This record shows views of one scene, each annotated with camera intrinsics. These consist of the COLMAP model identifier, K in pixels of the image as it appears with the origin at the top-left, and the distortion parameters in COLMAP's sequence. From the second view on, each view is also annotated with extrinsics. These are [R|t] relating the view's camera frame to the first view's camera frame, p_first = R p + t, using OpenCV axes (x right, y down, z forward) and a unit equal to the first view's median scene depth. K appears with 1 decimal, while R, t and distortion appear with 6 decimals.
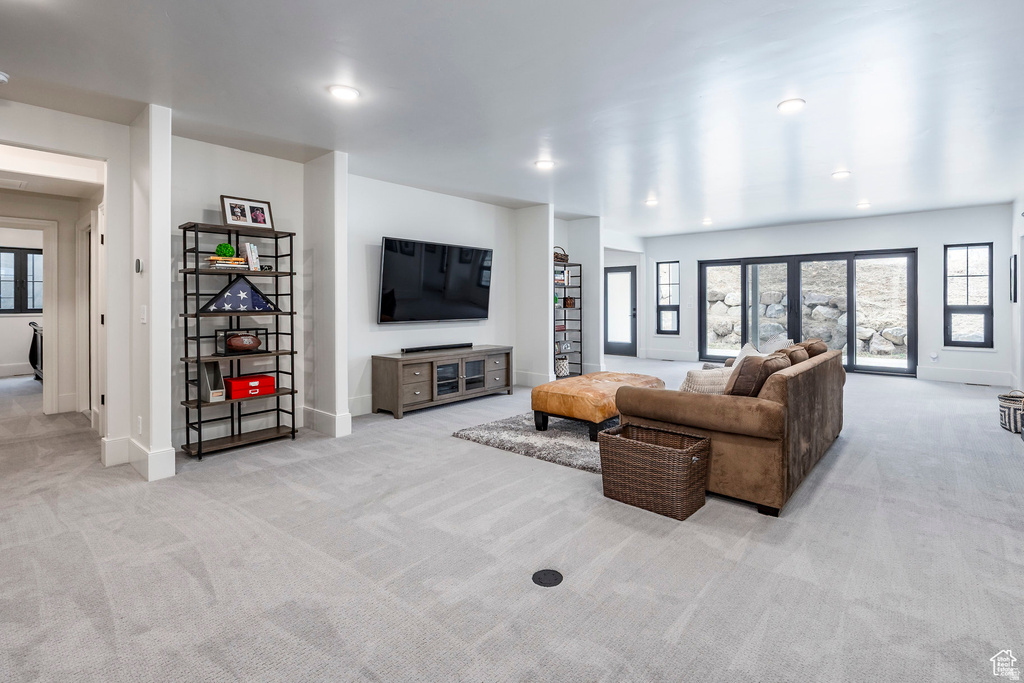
lens RADIAL K [[550.6, 0, 512.9], [0, 550.6, 301.2], [0, 0, 1]] dist [0.001620, 0.000155]
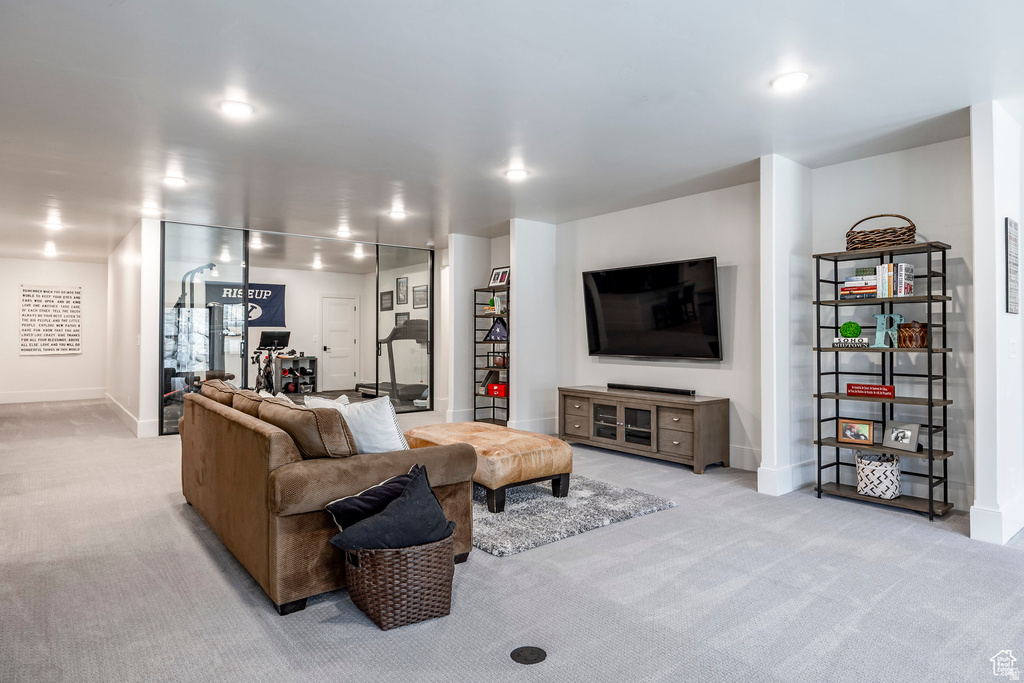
lens RADIAL K [[553.4, 0, 512.9], [0, 553.4, 331.2], [0, 0, 1]] dist [-0.002013, -0.000241]
pose [[-0.204085, -0.008700, -0.978914, 0.772186], [-0.001718, 0.999962, -0.008529, 0.003812], [0.978952, -0.000059, -0.204093, 1.021103]]
